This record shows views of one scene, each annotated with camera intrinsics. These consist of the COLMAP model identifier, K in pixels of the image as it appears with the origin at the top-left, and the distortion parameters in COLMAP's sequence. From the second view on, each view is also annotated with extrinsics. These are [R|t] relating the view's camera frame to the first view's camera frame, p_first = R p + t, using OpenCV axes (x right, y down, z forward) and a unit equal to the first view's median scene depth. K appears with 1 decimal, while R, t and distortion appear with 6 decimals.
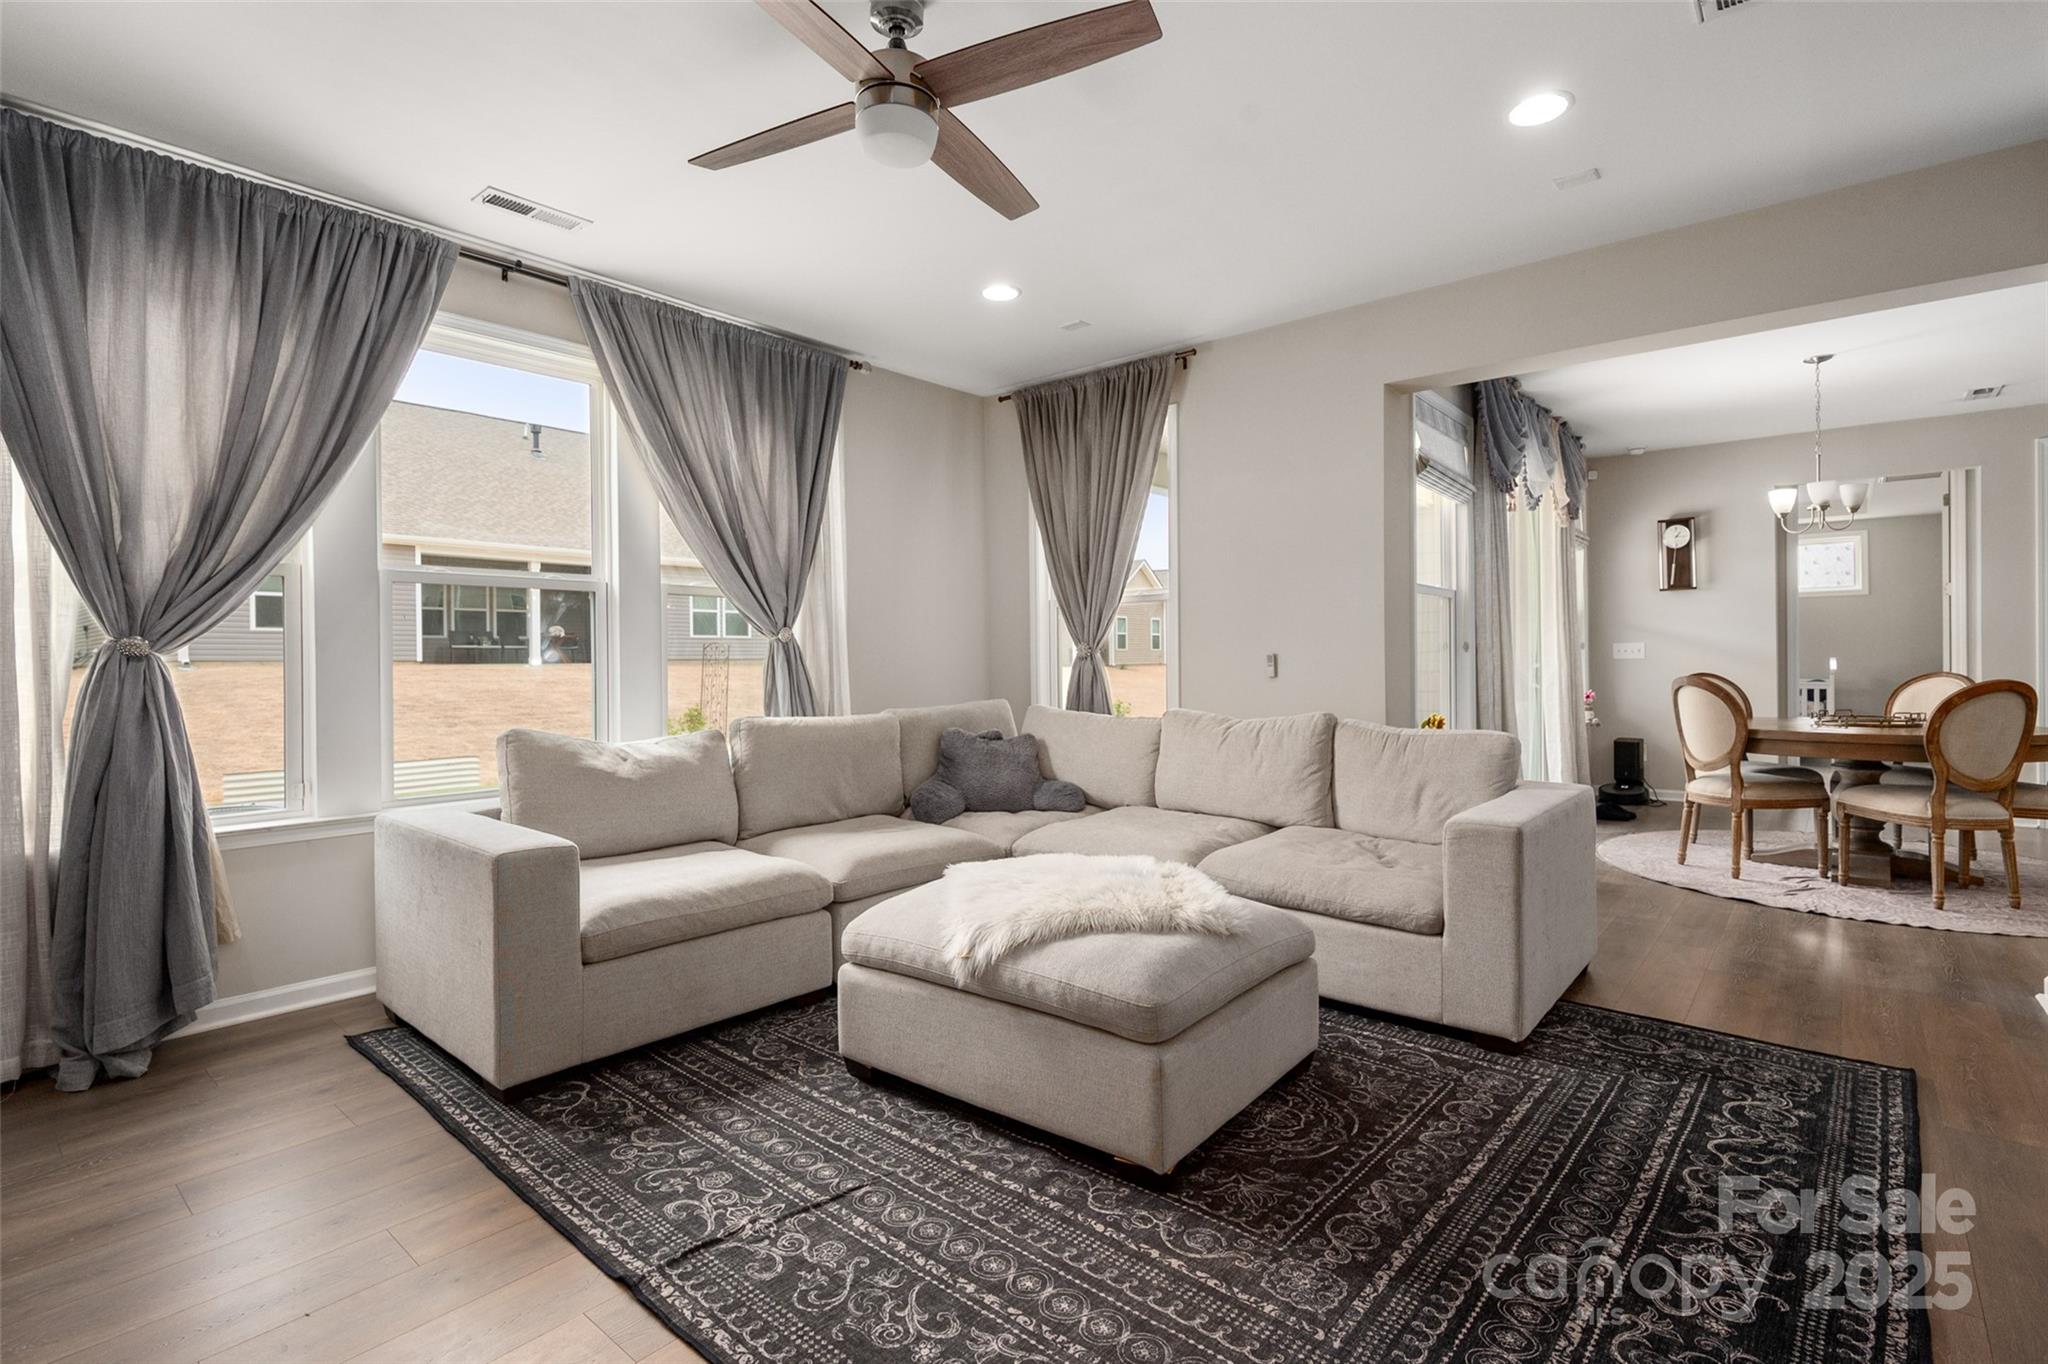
lens RADIAL K [[947.3, 0, 1058.8], [0, 947.3, 653.8], [0, 0, 1]] dist [-0.002542, -0.000450]
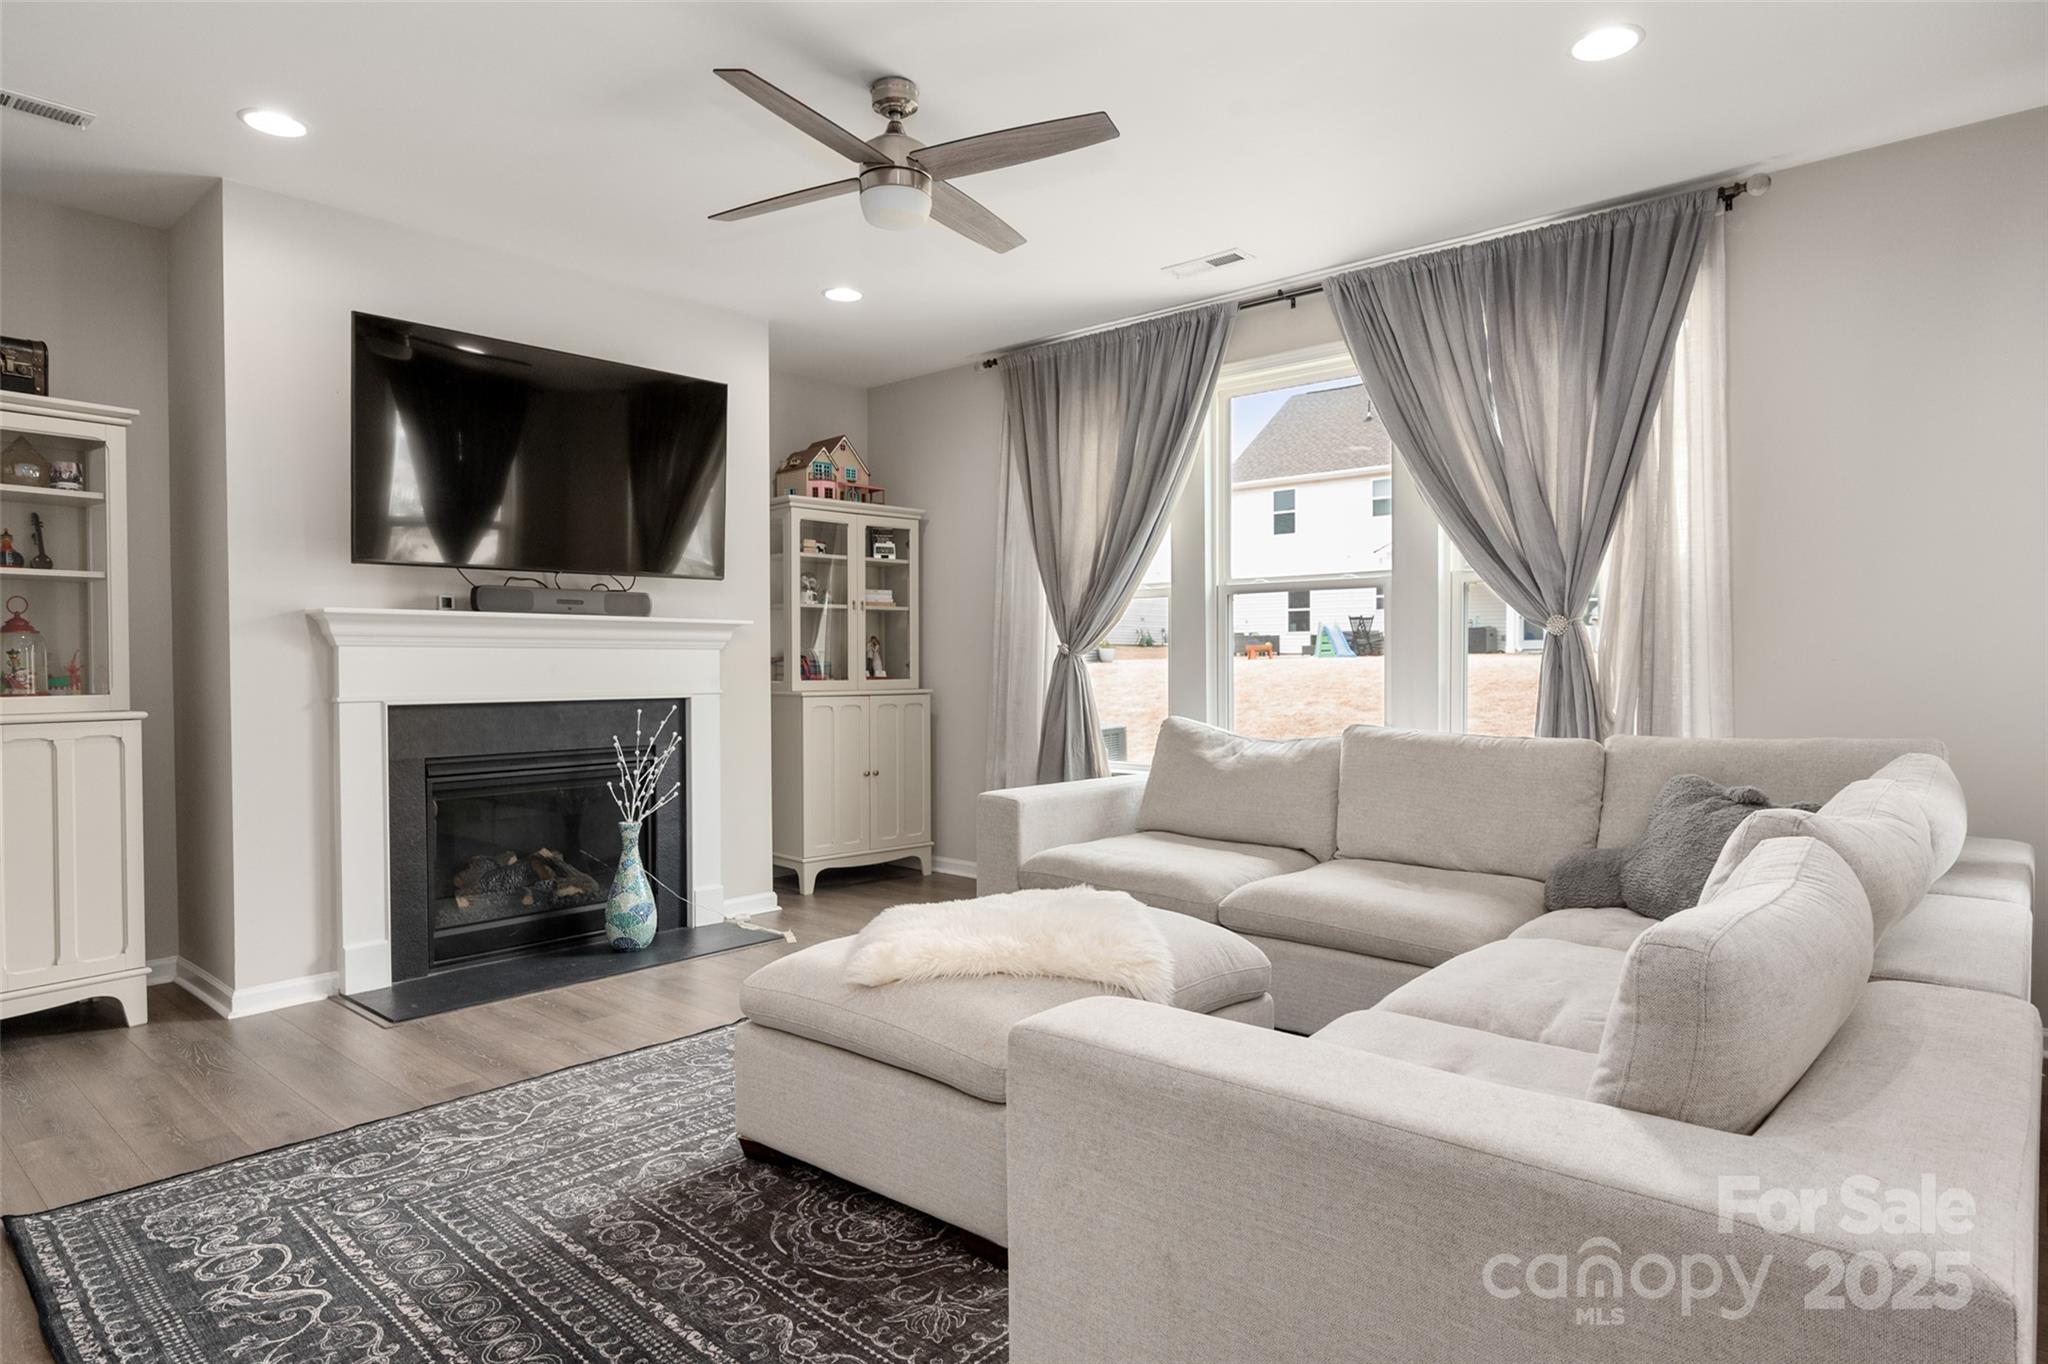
lens RADIAL K [[1149.0, 0, 1024.0], [0, 1149.0, 682.0], [0, 0, 1]] dist [-0.023807, 0.000255]
pose [[-0.024156, 0.021161, -0.999484, 1.029092], [0.007971, 0.999748, 0.020974, 0.005110], [0.999676, -0.007460, -0.024318, 1.001383]]
